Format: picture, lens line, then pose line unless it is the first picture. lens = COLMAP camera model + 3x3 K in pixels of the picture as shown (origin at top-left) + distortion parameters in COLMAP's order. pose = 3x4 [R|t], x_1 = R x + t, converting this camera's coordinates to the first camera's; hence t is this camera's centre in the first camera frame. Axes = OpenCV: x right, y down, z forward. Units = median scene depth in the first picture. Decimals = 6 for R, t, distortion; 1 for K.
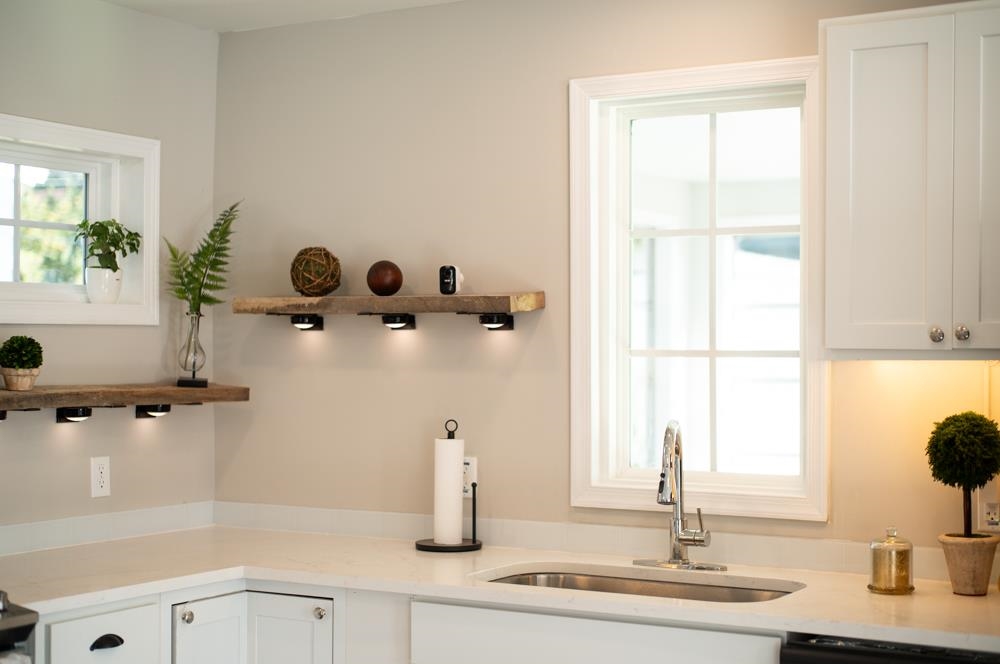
lens RADIAL K [[1566.3, 0, 500.0], [0, 1566.3, 332.0], [0, 0, 1]] dist [0.019824, 0.077471]
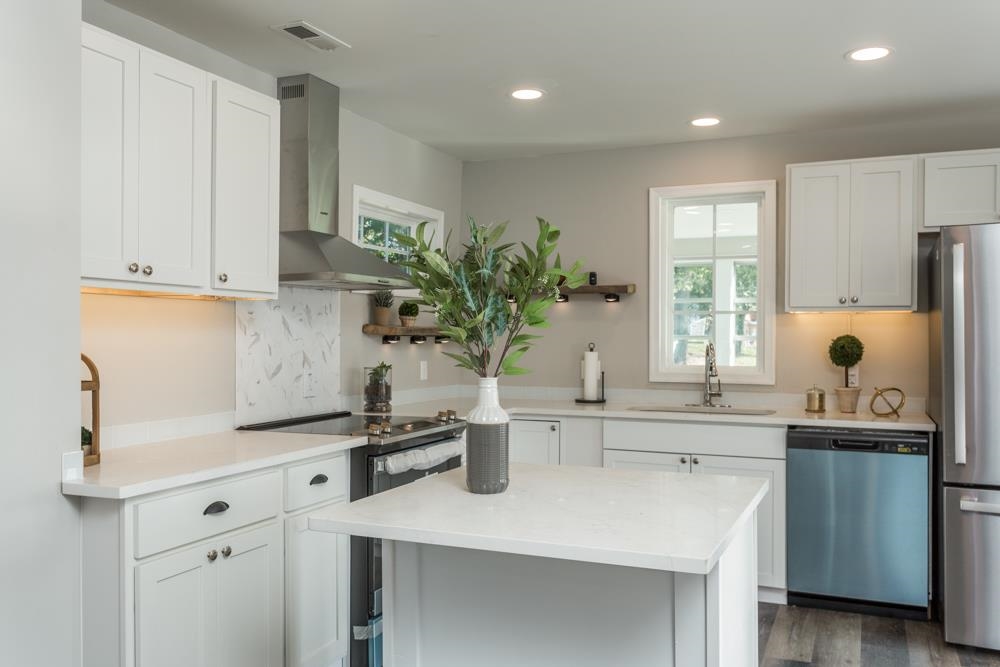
lens RADIAL K [[846.7, 0, 500.0], [0, 846.7, 333.5], [0, 0, 1]] dist [0.030281, 0.004580]
pose [[0.988995, 0.003648, 0.147903, -0.334871], [-0.004266, 0.999983, 0.003865, 0.039234], [-0.147886, -0.004454, 0.988994, -0.145045]]
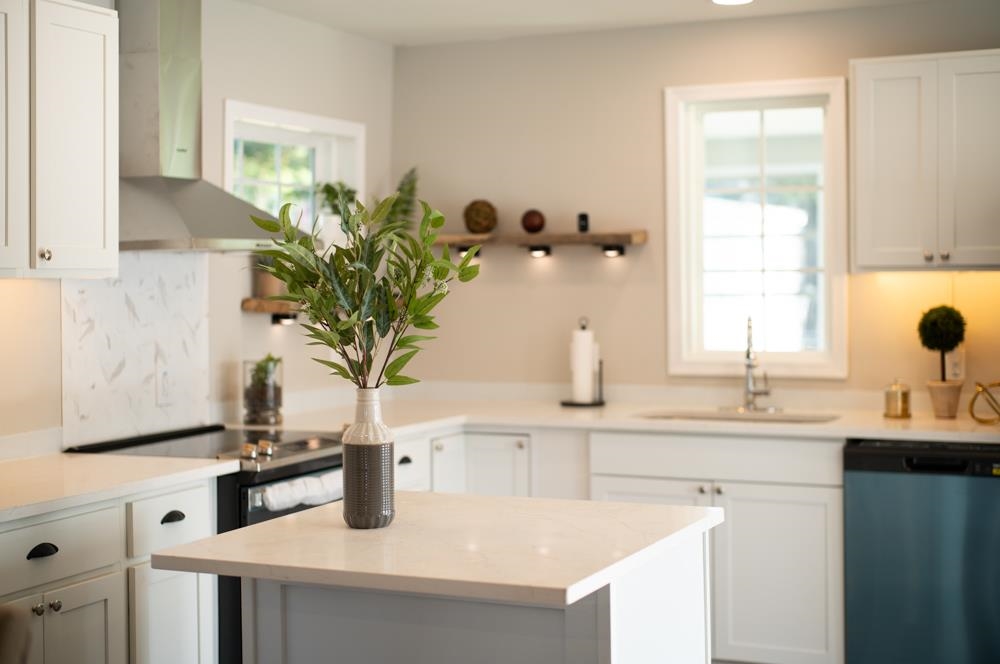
lens RADIAL K [[1543.4, 0, 504.1], [0, 1543.4, 259.4], [0, 0, 1]] dist [0.029020, 0.041192]
pose [[0.991492, -0.006933, 0.129980, -0.296689], [0.007102, 0.999974, -0.000837, 0.002078], [-0.129970, 0.001753, 0.991516, -0.431069]]
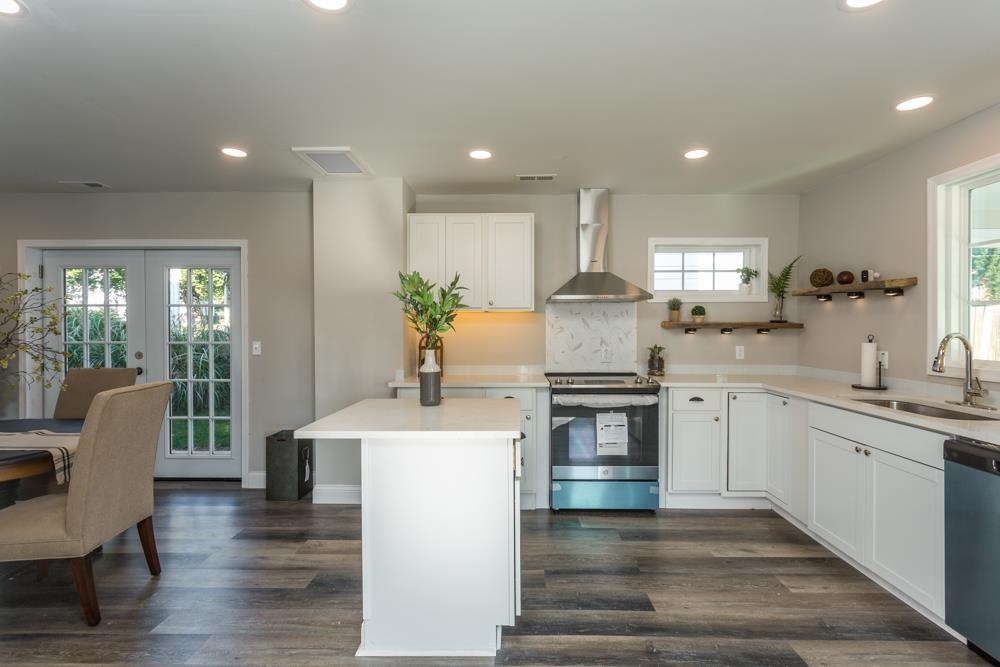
lens RADIAL K [[480.9, 0, 517.6], [0, 480.9, 328.7], [0, 0, 1]] dist [0.001733, -0.000025]
pose [[0.508475, 0.001986, -0.861075, 0.330186], [0.006447, 0.999961, 0.006114, 0.039356], [0.861053, -0.008660, 0.508442, 0.168630]]
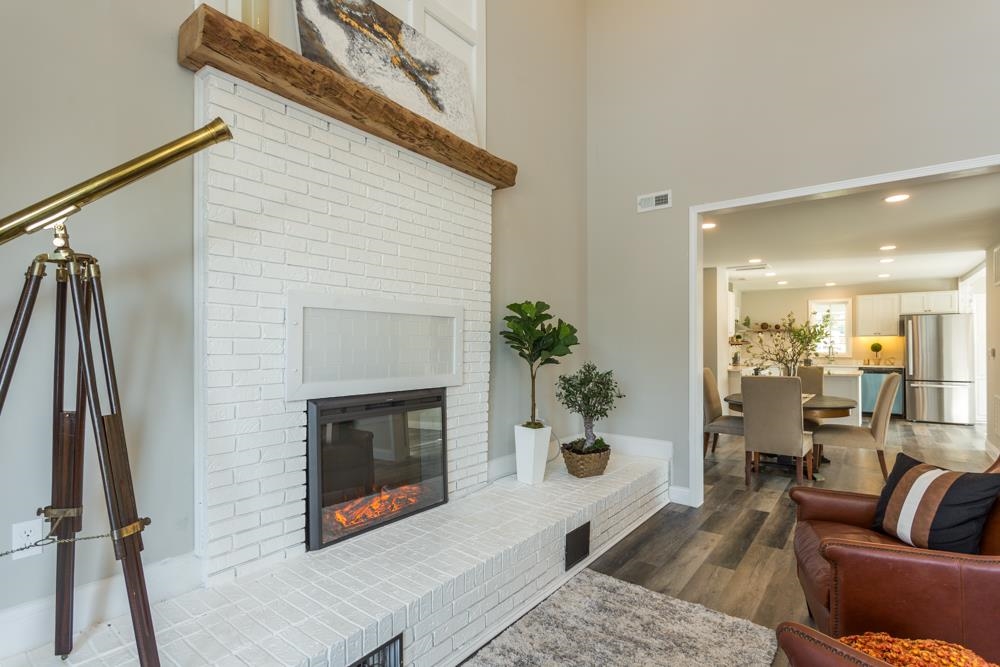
lens RADIAL K [[490.3, 0, 500.0], [0, 490.3, 333.5], [0, 0, 1]] dist [0.005560, 0.000675]
pose [[0.994845, 0.003376, -0.101348, -1.216915], [-0.003969, 0.999976, -0.005658, 0.020635], [0.101326, 0.006031, 0.994835, -1.541259]]
